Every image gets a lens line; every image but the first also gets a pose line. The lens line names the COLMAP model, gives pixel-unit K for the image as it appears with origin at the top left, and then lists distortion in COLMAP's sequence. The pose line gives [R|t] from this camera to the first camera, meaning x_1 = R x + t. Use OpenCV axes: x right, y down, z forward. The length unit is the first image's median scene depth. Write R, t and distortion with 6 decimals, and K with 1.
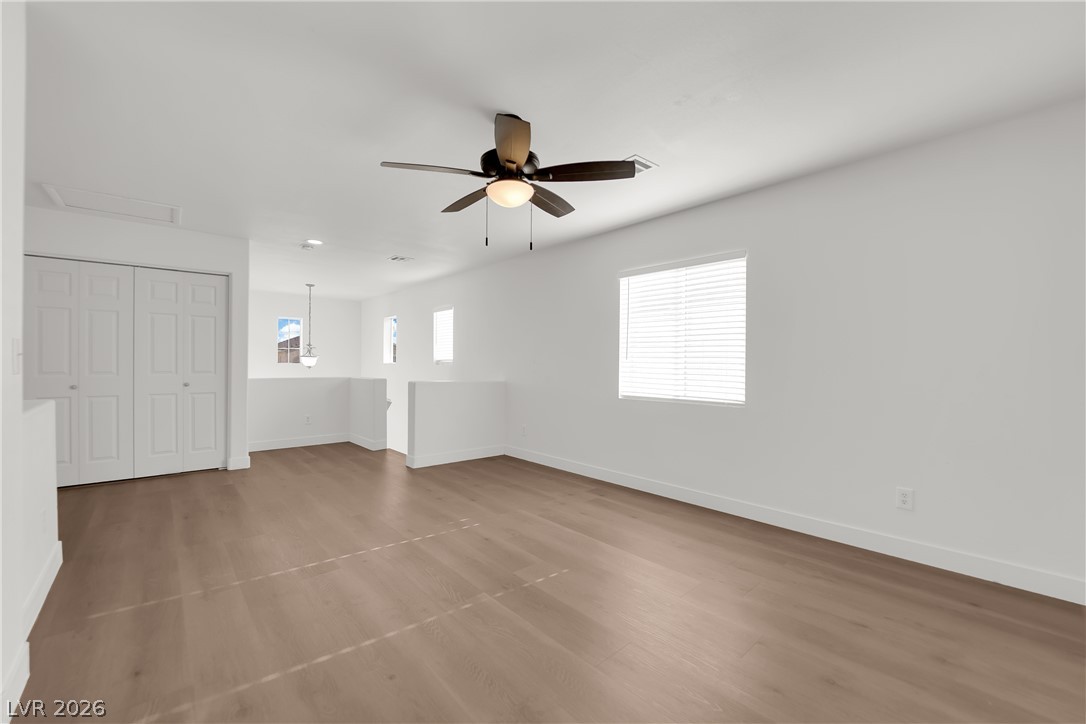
lens RADIAL K [[439.0, 0, 537.9], [0, 439.0, 363.3], [0, 0, 1]] dist [-0.011952, 0.000231]
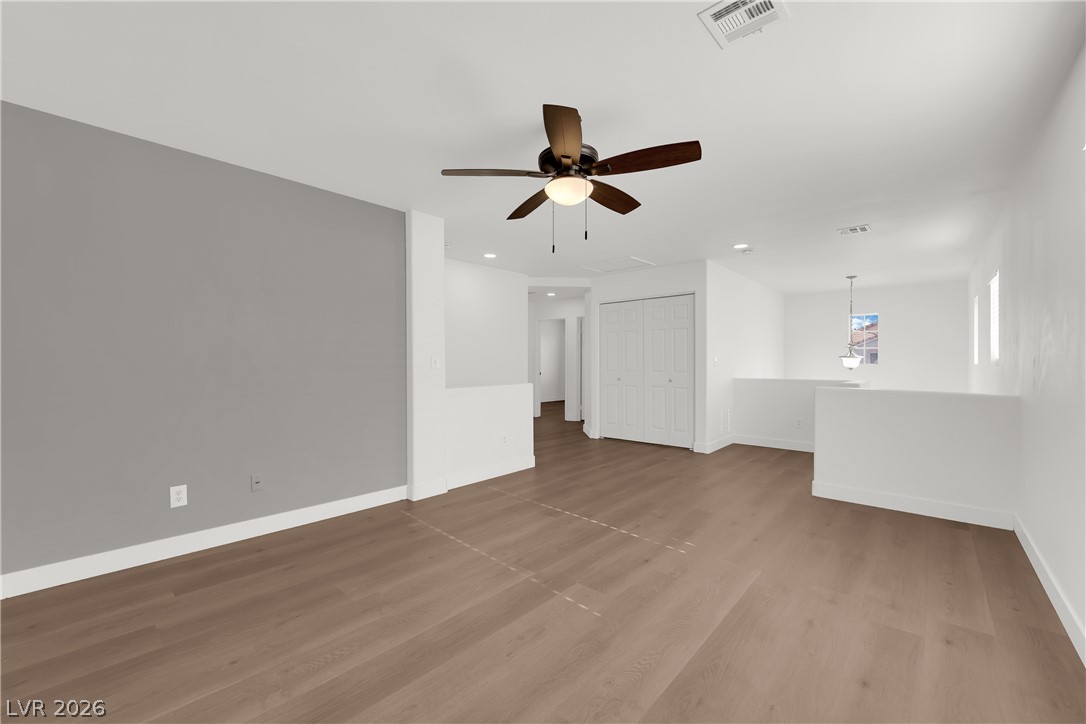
lens RADIAL K [[439.0, 0, 540.8], [0, 439.0, 363.5], [0, 0, 1]] dist [-0.011952, 0.000231]
pose [[0.114043, -0.006004, -0.993458, 0.679091], [0.002568, 0.999980, -0.005748, 0.004031], [0.993472, -0.001896, 0.114056, 0.622527]]
